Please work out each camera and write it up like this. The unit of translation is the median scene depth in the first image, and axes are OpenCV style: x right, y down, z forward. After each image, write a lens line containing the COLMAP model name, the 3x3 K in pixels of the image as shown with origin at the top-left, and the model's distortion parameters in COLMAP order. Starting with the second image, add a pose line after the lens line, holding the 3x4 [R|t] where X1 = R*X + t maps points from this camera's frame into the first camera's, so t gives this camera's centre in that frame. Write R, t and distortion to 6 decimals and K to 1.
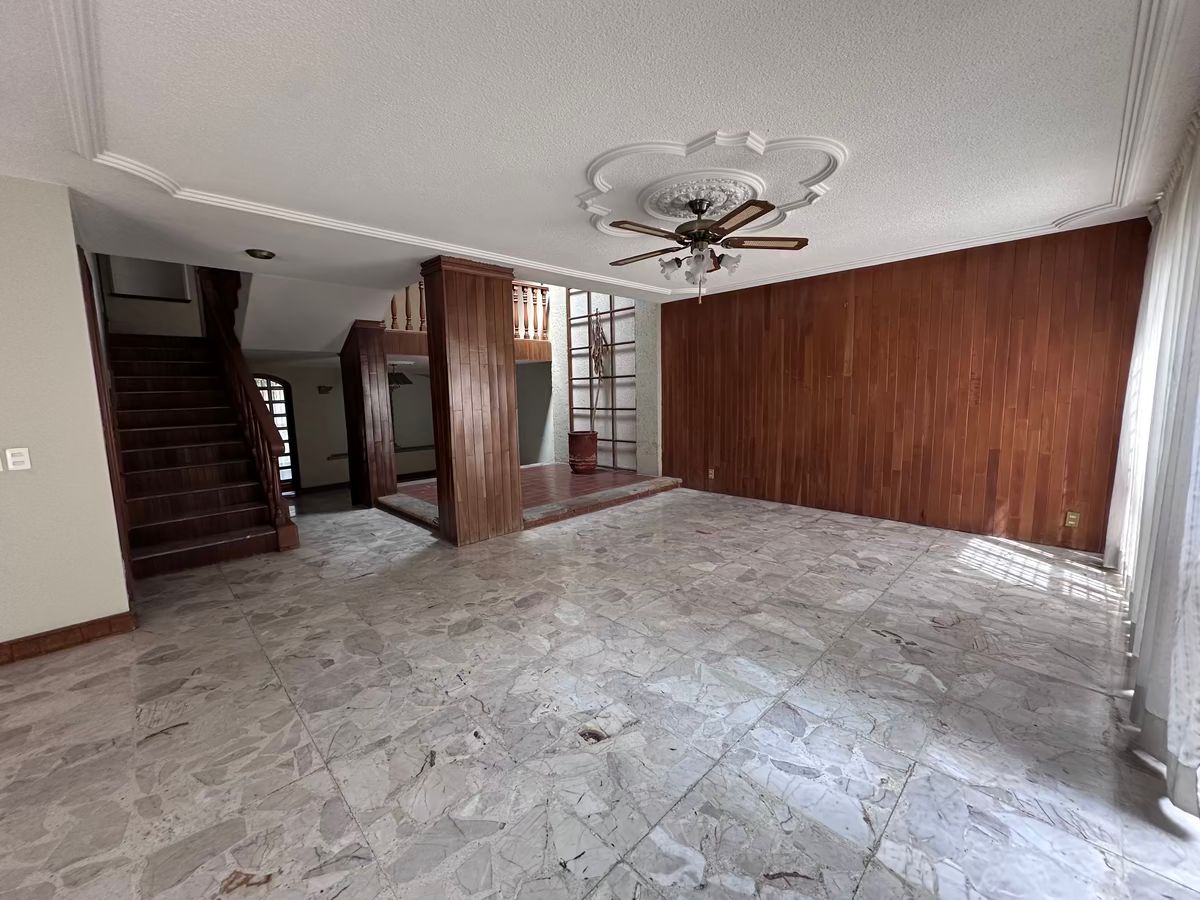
lens RADIAL K [[477.7, 0, 600.5], [0, 477.7, 448.1], [0, 0, 1]] dist [-0.001766, 0.000695]
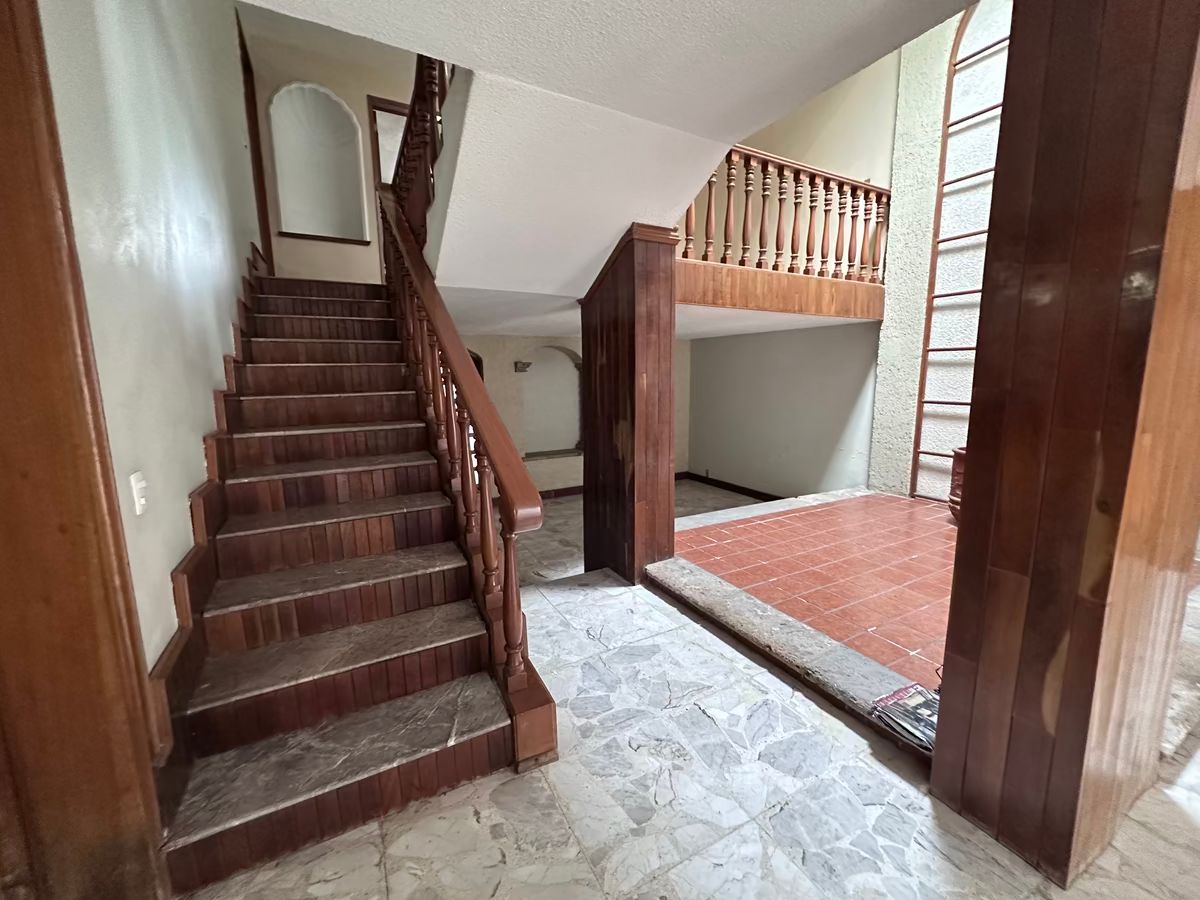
lens RADIAL K [[469.1, 0, 602.7], [0, 469.1, 444.2], [0, 0, 1]] dist [-0.010724, 0.000143]
pose [[0.963507, 0.048694, -0.263219, -0.679022], [-0.040075, 0.998473, 0.038020, -0.092325], [0.264668, -0.026084, 0.963987, 0.862271]]
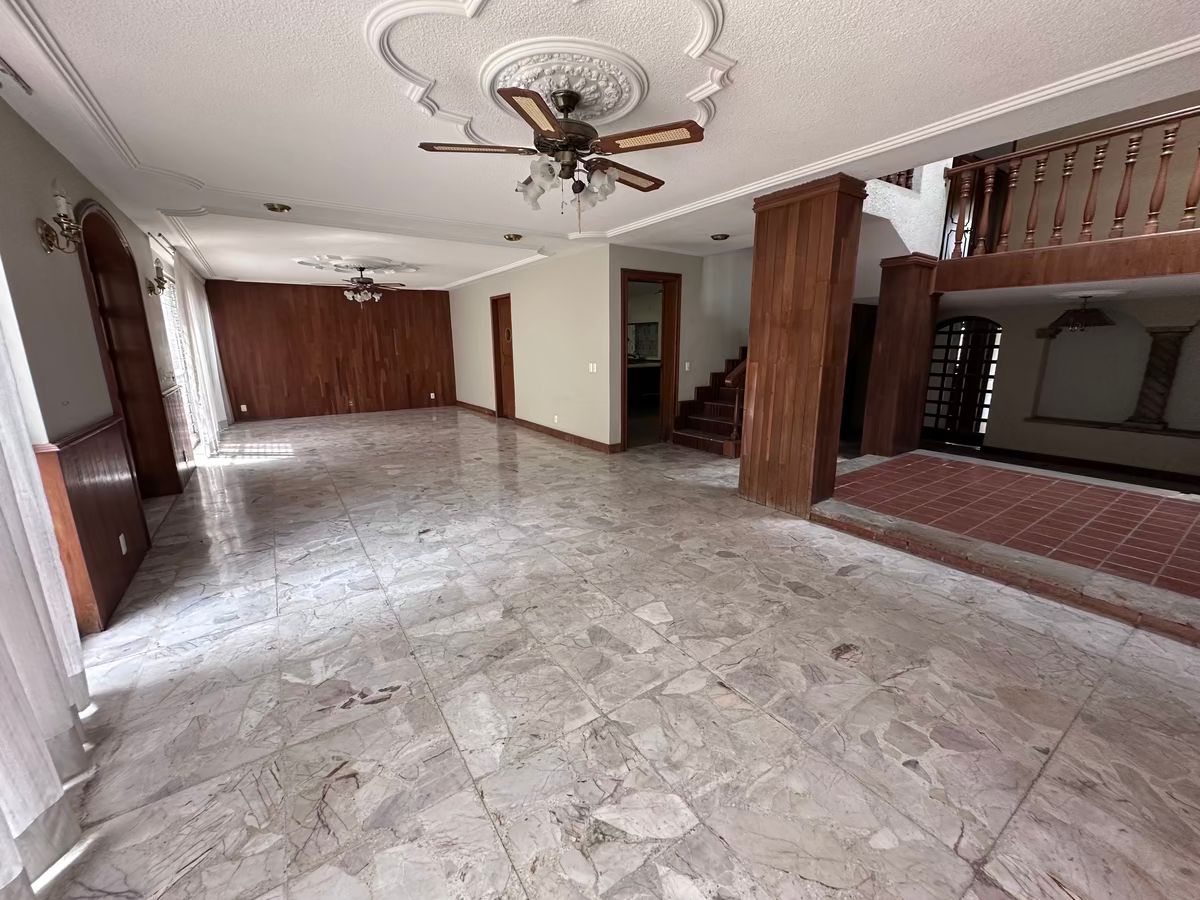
lens RADIAL K [[477.7, 0, 600.5], [0, 477.7, 448.1], [0, 0, 1]] dist [-0.001766, 0.000695]
pose [[-0.176518, 0.234412, -0.955977, 0.934713], [-0.108004, 0.960751, 0.255525, -0.162785], [0.978354, 0.148355, -0.144272, 1.116147]]
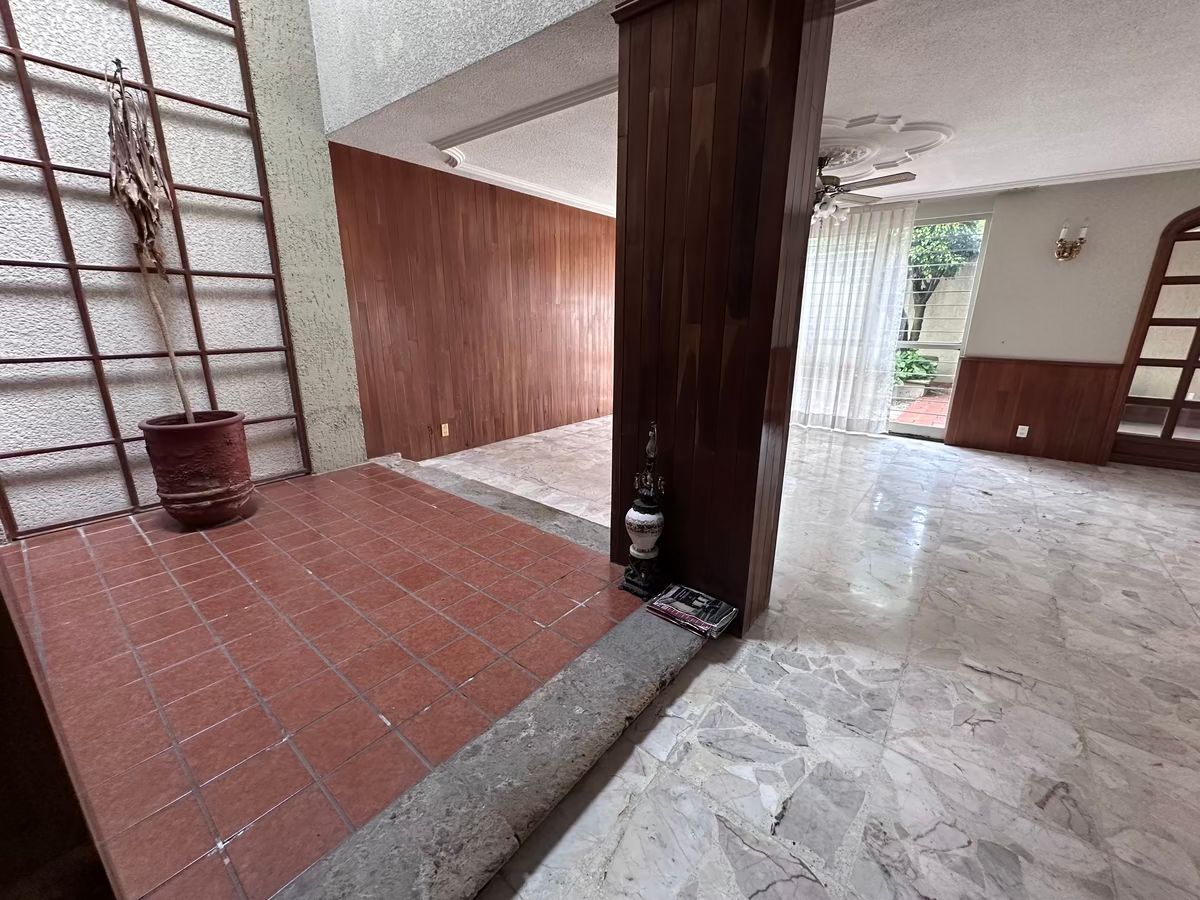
lens RADIAL K [[477.7, 0, 600.5], [0, 477.7, 448.1], [0, 0, 1]] dist [-0.001766, 0.000695]
pose [[-0.119634, -0.244743, 0.962179, -0.989444], [0.111326, 0.959721, 0.257959, -0.158737], [-0.986557, 0.137976, -0.087569, 1.599061]]
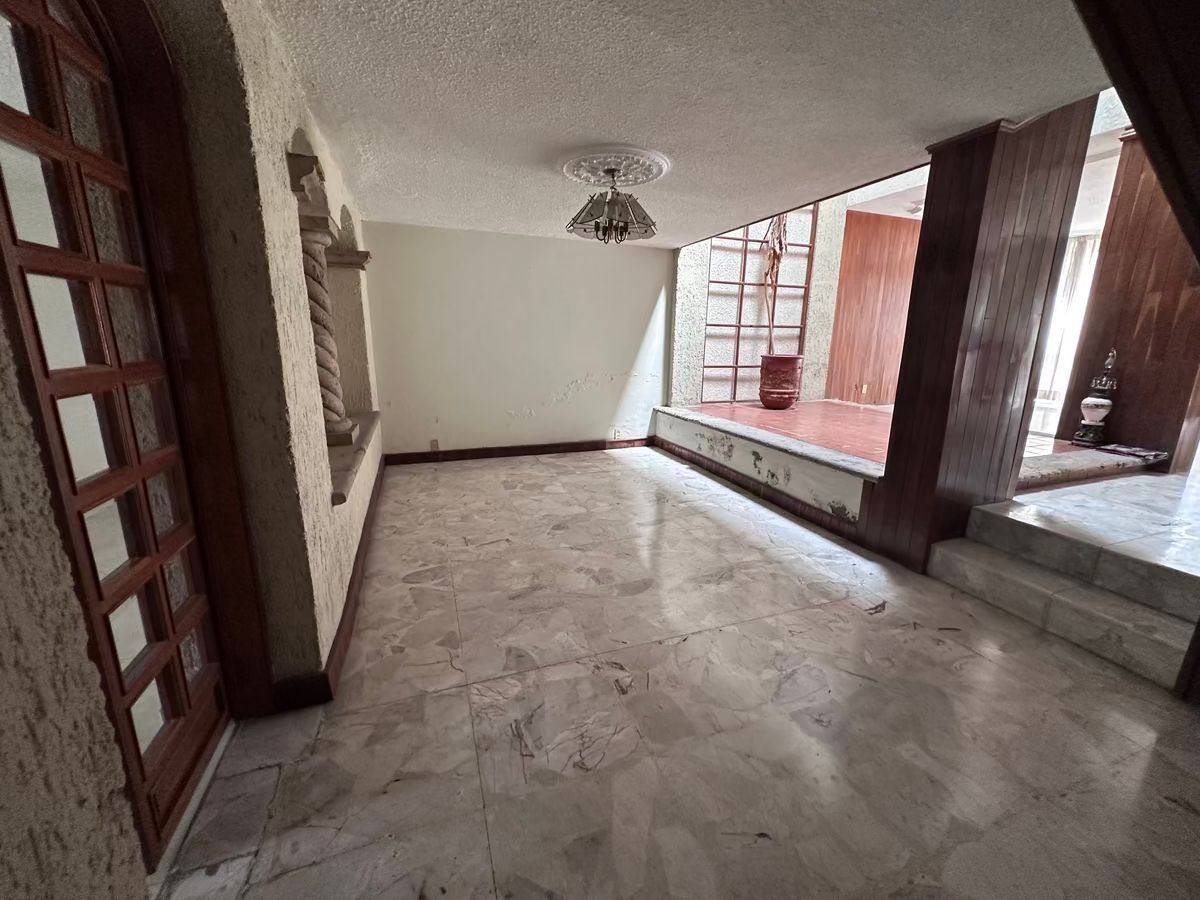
lens RADIAL K [[469.1, 0, 602.7], [0, 469.1, 444.2], [0, 0, 1]] dist [-0.010724, 0.000143]
pose [[0.434969, -0.179396, 0.882394, -1.893784], [0.085423, 0.983754, 0.157894, -0.078772], [-0.896384, 0.006698, 0.443227, 2.057075]]
